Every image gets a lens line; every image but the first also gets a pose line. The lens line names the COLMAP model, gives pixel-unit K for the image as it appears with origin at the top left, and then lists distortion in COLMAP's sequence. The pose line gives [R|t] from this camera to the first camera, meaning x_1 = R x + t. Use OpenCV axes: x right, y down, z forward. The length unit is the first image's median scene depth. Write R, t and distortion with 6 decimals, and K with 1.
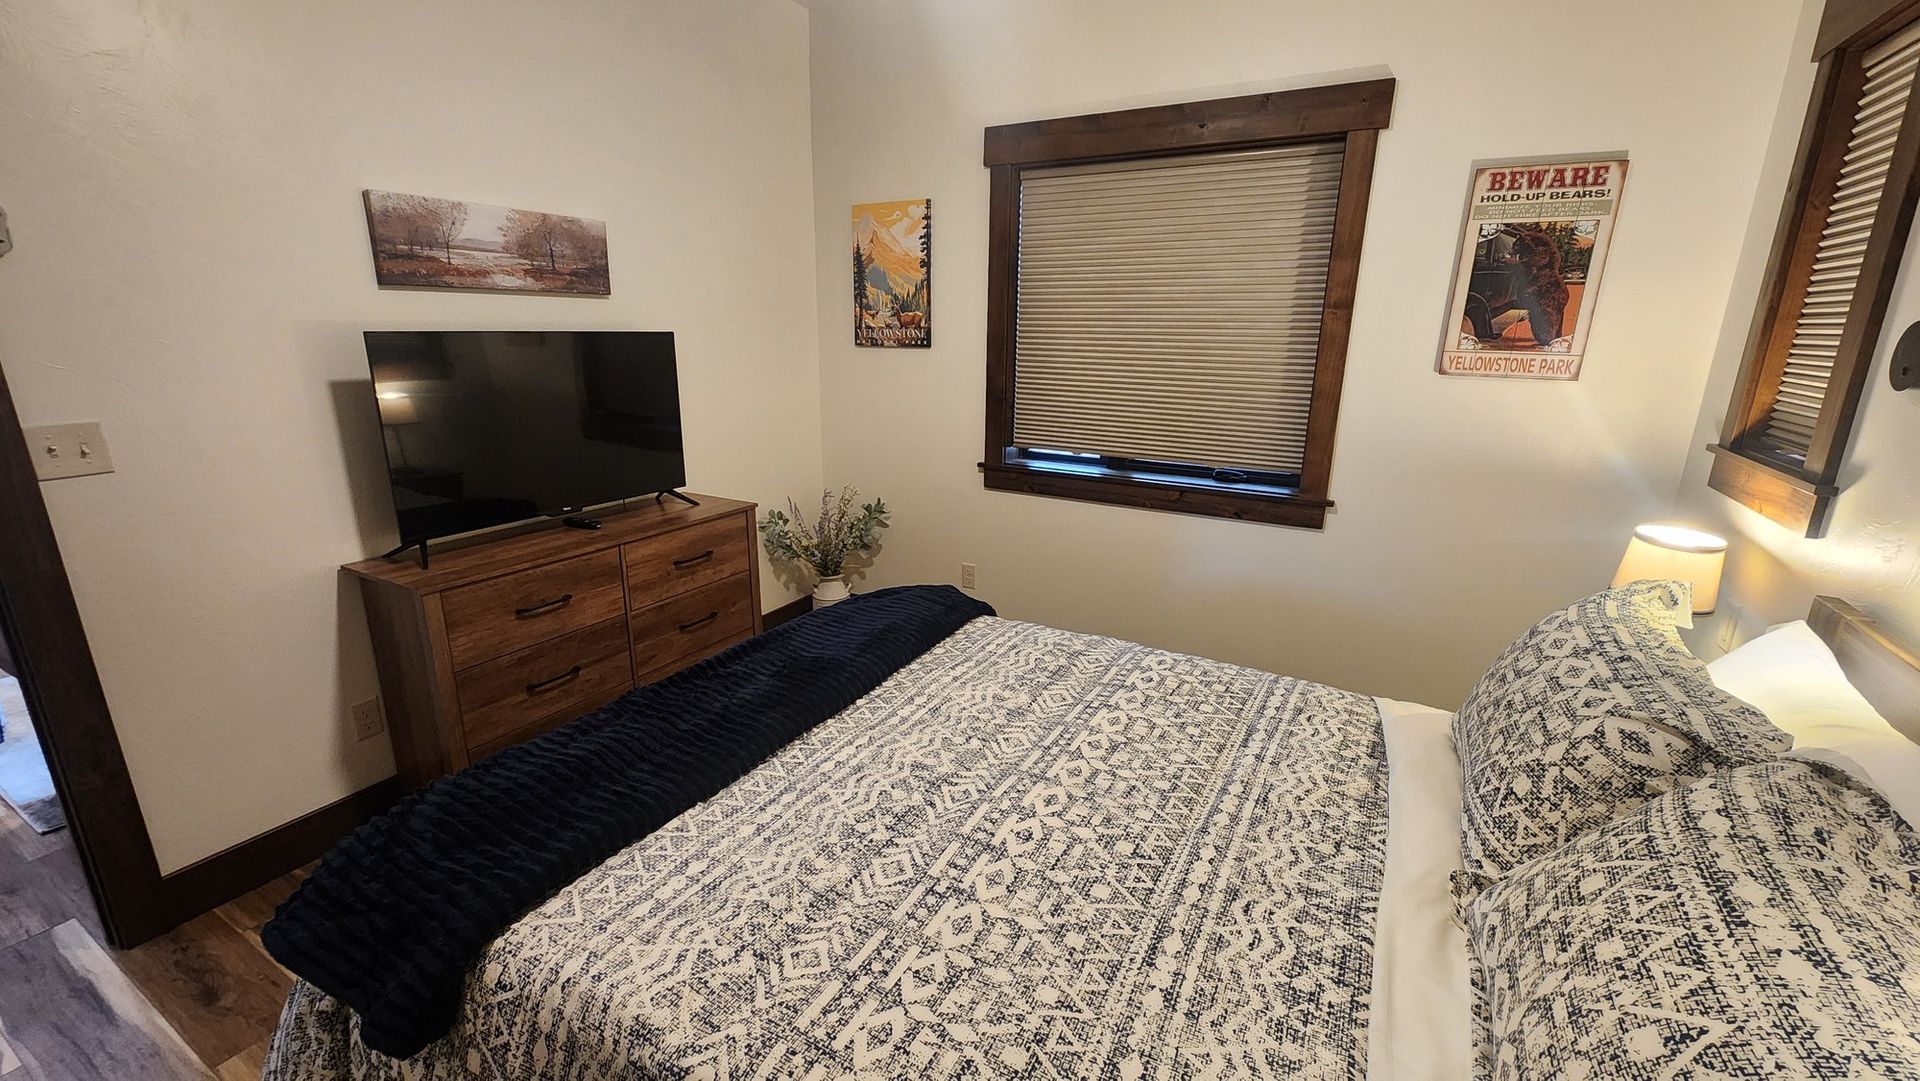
lens RADIAL K [[779.7, 0, 955.2], [0, 779.7, 550.7], [0, 0, 1]] dist [0.000852, -0.002124]
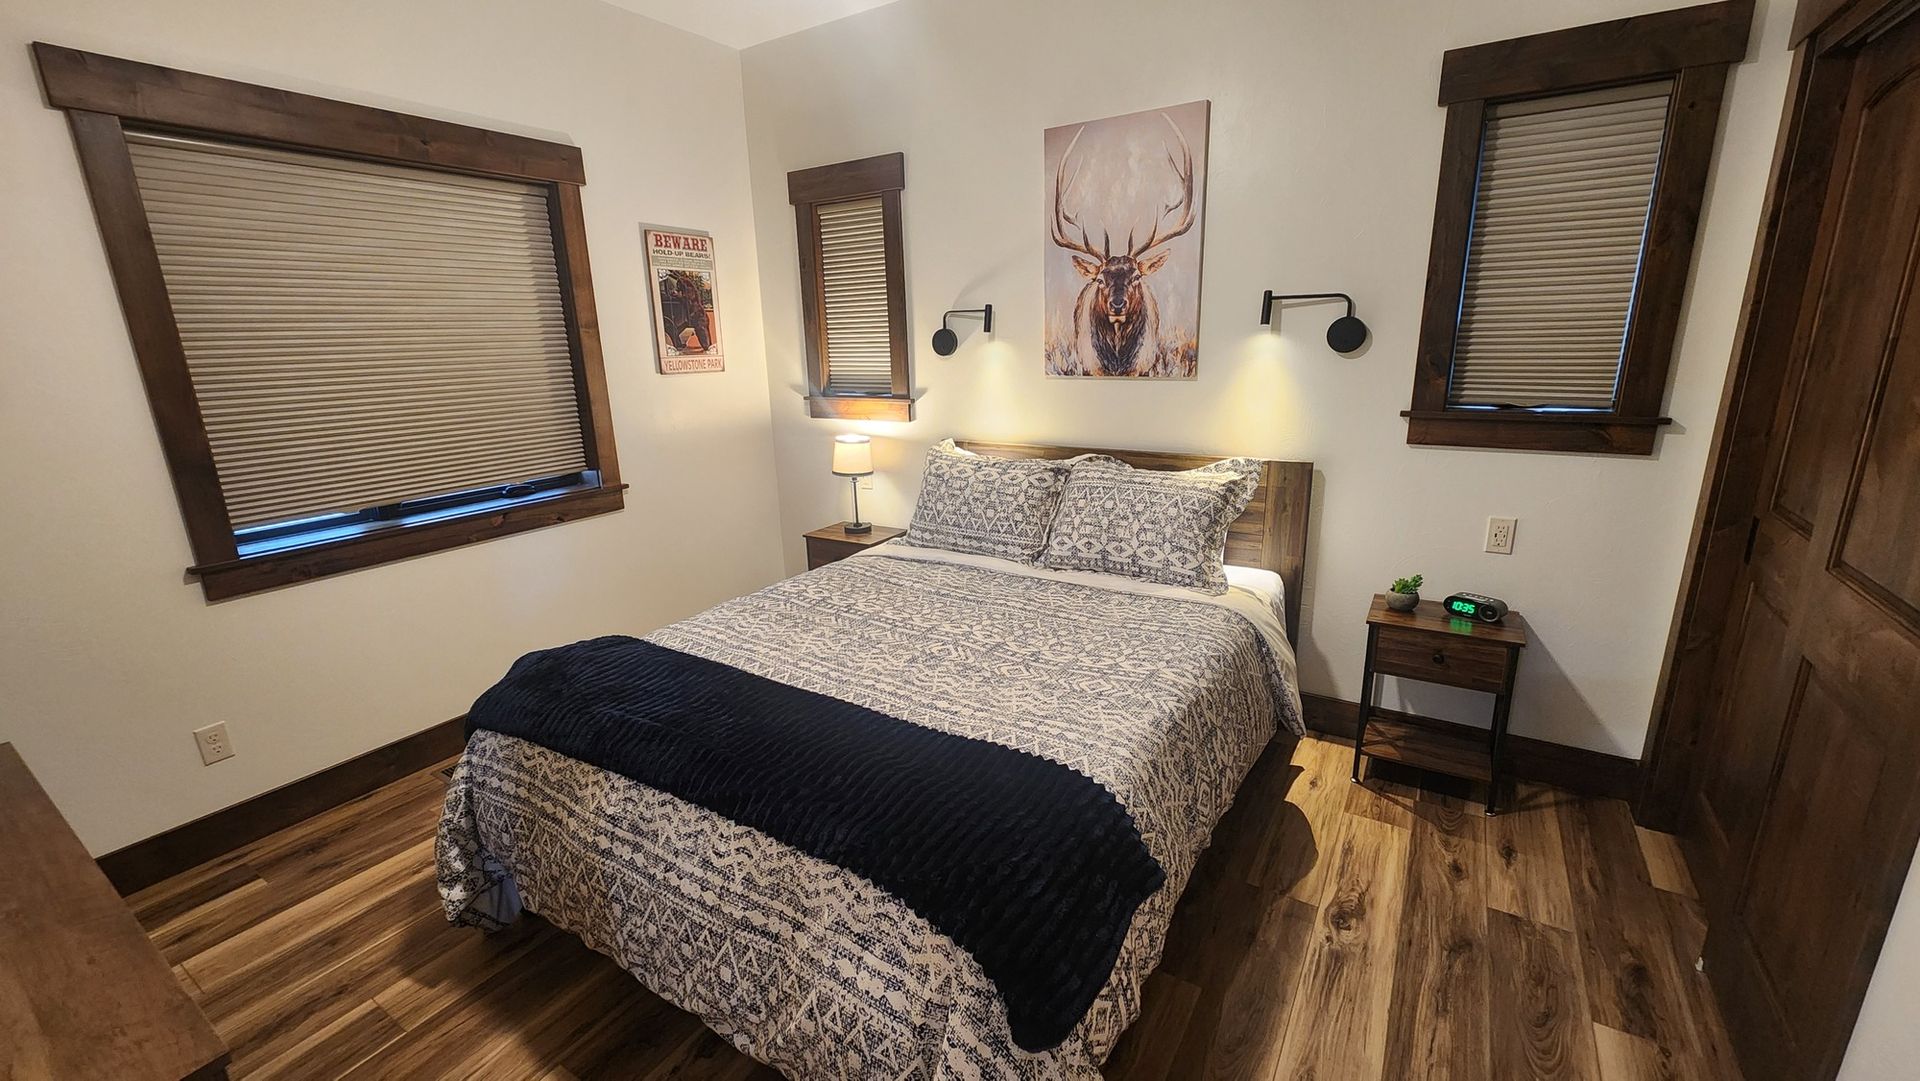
lens RADIAL K [[779.7, 0, 967.7], [0, 779.7, 542.3], [0, 0, 1]] dist [0.000852, -0.002124]
pose [[0.033239, -0.270693, 0.962092, -0.829645], [0.303275, 0.919967, 0.248363, -0.141908], [-0.952323, 0.283523, 0.112673, 0.444971]]
